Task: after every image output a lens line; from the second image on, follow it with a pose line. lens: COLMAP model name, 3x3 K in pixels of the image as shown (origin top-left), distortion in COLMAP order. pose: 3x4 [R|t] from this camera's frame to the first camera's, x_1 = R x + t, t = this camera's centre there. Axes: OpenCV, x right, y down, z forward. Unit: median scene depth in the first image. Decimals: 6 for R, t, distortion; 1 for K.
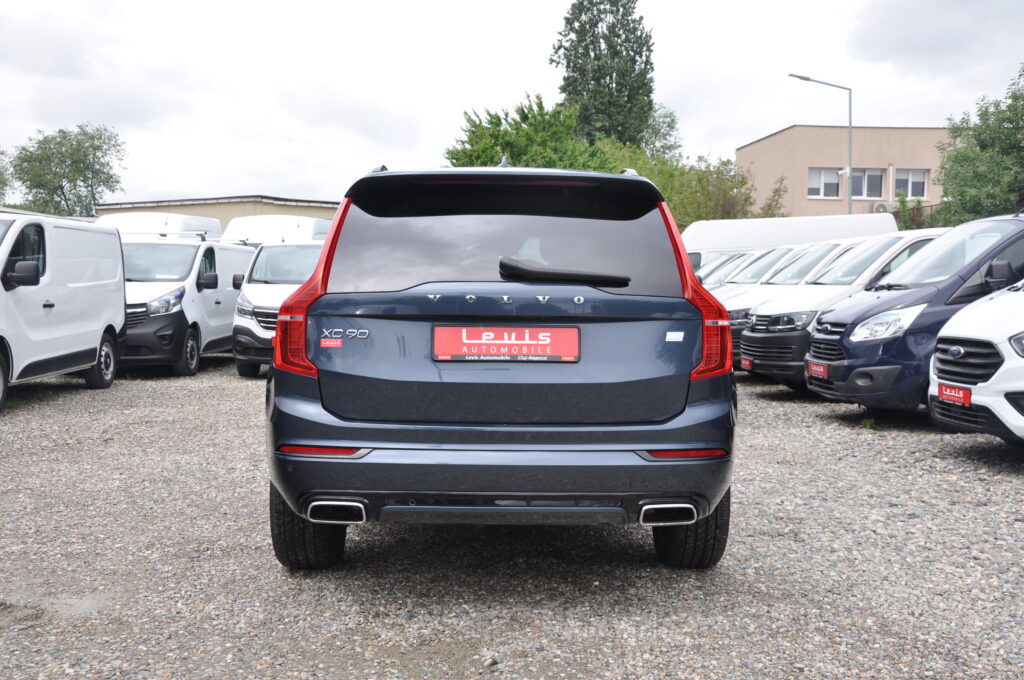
lens RADIAL K [[1111.5, 0, 512.5], [0, 1111.5, 343.1], [0, 0, 1]] dist [0.088855, 0.000000]
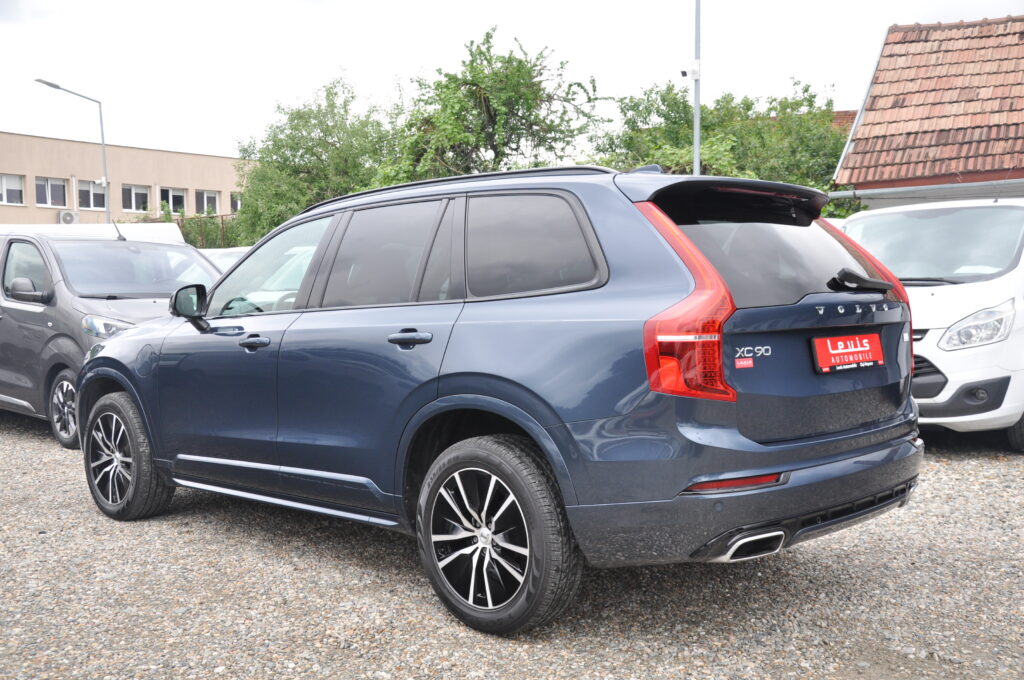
lens RADIAL K [[1022.9, 0, 514.6], [0, 1022.9, 337.6], [0, 0, 1]] dist [0.024418, 0.000000]
pose [[0.711565, -0.050008, 0.700839, -0.216352], [0.053092, 0.998439, 0.017338, -0.011166], [-0.700612, 0.024872, 0.713109, 0.130847]]
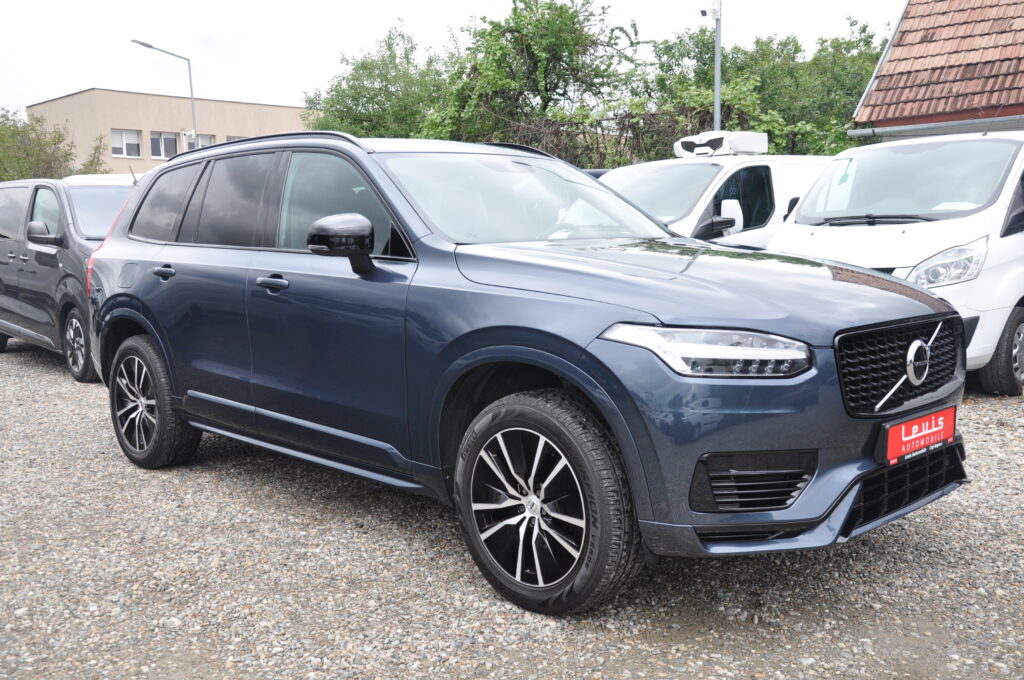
lens RADIAL K [[954.3, 0, 513.8], [0, 954.3, 340.7], [0, 0, 1]] dist [0.019331, 0.000000]
pose [[0.773044, -0.092605, 0.627556, -0.153595], [0.055936, 0.995384, 0.077980, -0.007380], [-0.631881, -0.025179, 0.774656, 0.110593]]
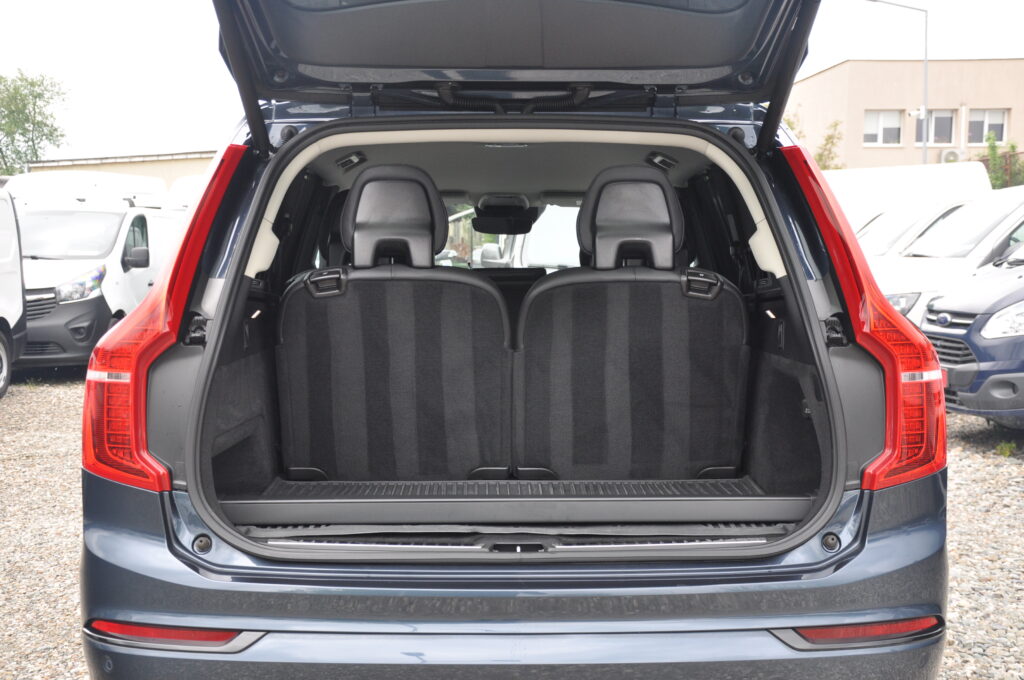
lens RADIAL K [[1256.8, 0, 511.8], [0, 1256.8, 343.5], [0, 0, 1]] dist [0.170878, 0.000000]
pose [[0.999934, -0.010163, -0.005275, -0.001496], [0.010274, 0.999717, 0.021447, -0.012215], [0.005055, -0.021500, 0.999756, 0.099822]]
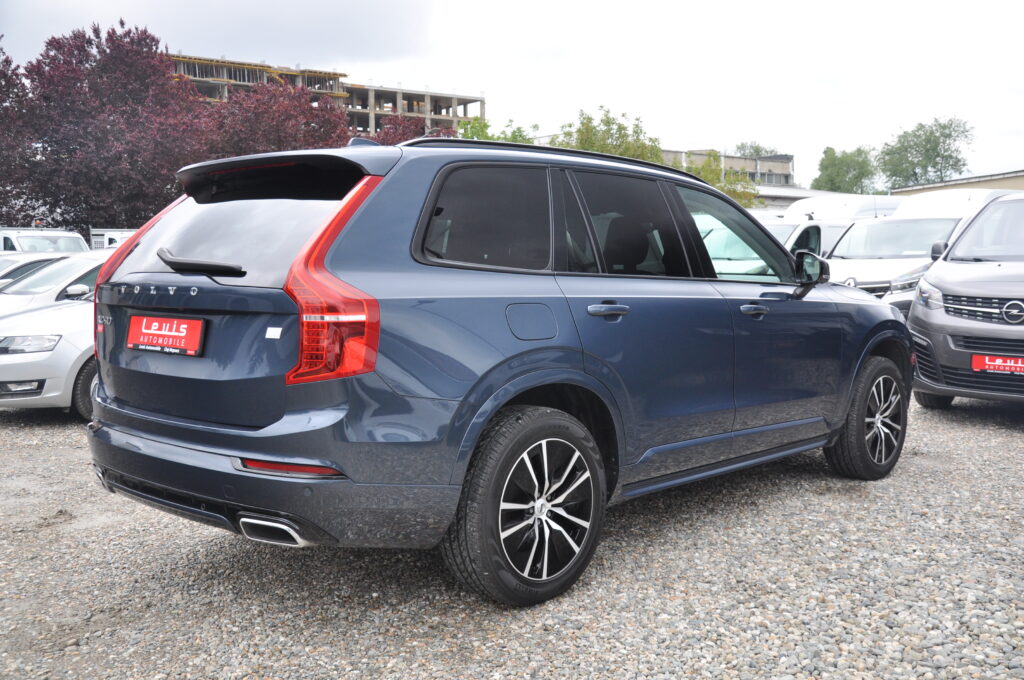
lens RADIAL K [[973.2, 0, 508.0], [0, 973.2, 338.1], [0, 0, 1]] dist [-0.020674, 0.000000]
pose [[0.712242, 0.039200, -0.700839, 0.203090], [-0.018178, 0.999135, 0.037410, -0.008411], [0.701699, -0.013905, 0.712338, 0.145083]]
